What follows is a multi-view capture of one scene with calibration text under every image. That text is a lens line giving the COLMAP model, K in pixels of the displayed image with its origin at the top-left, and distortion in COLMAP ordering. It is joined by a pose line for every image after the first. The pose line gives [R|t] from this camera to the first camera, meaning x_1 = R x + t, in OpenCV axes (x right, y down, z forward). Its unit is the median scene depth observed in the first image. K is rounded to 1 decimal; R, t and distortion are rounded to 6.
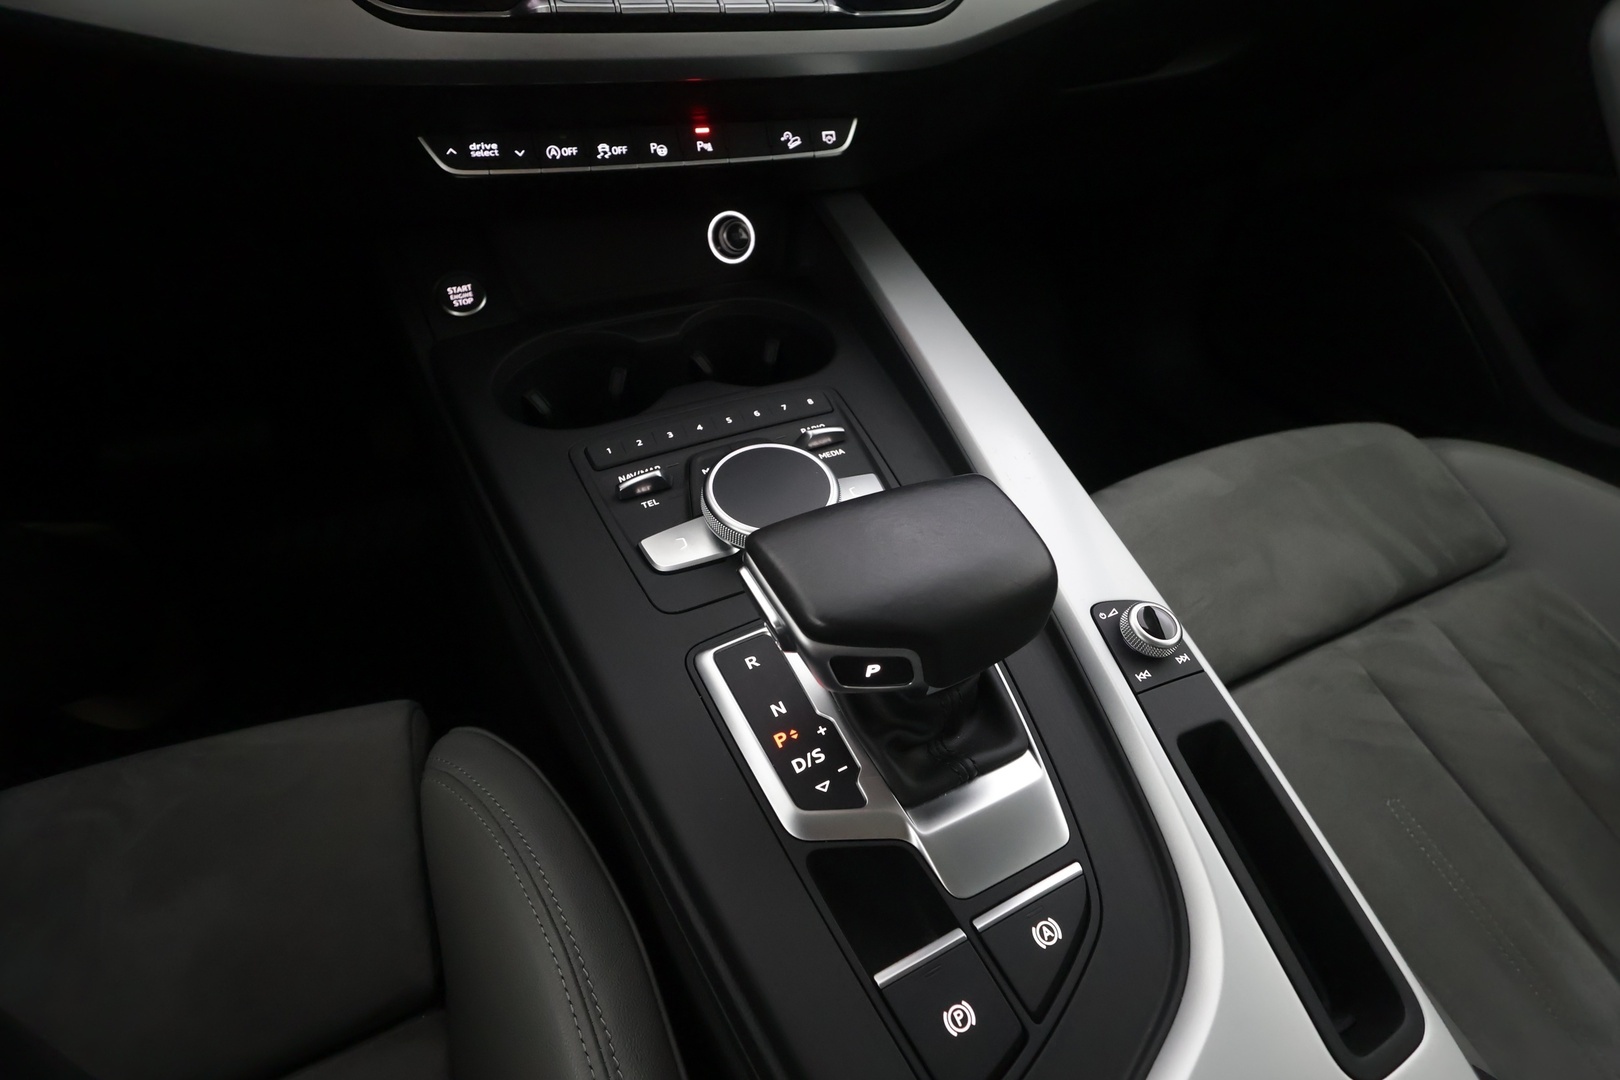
lens RADIAL K [[747.4, 0, 814.0], [0, 747.4, 541.2], [0, 0, 1]] dist [-0.000683, 0.001104]
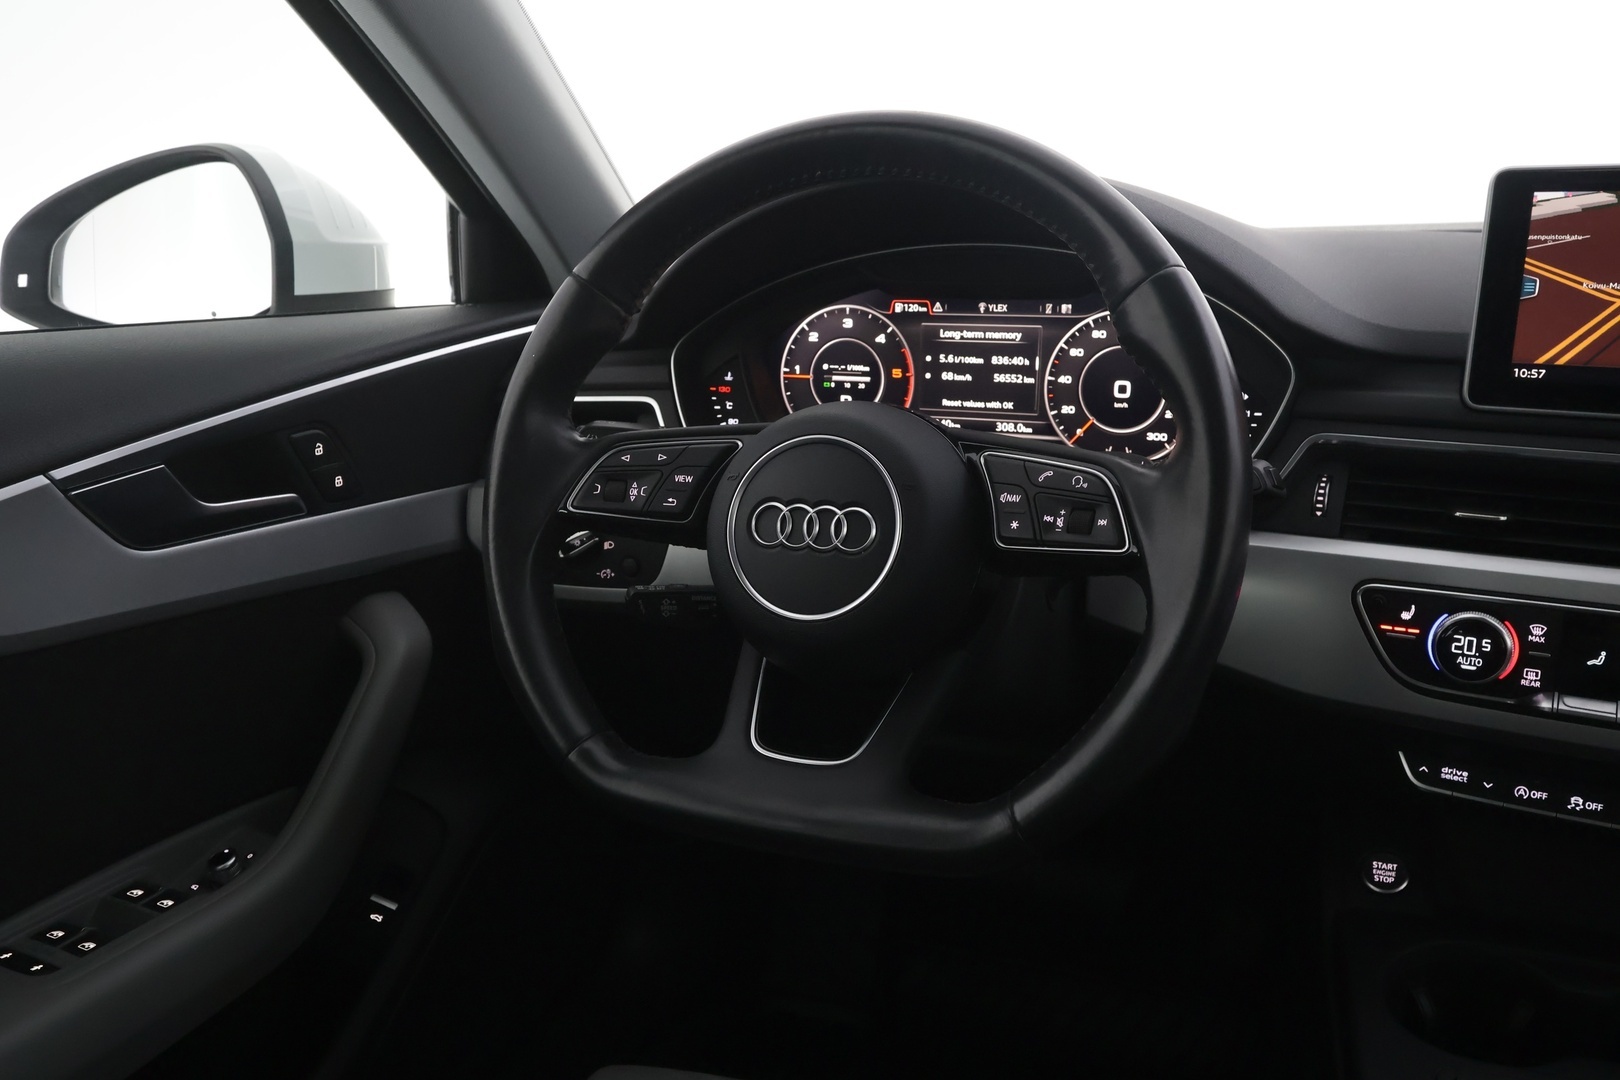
lens RADIAL K [[1265.8, 0, 813.2], [0, 1265.8, 545.5], [0, 0, 1]] dist [-0.001343, 0.010567]
pose [[0.648508, 0.154622, -0.745338, 0.266349], [-0.457191, 0.861990, -0.218974, 0.025520], [0.608616, 0.482768, 0.629699, -0.854243]]
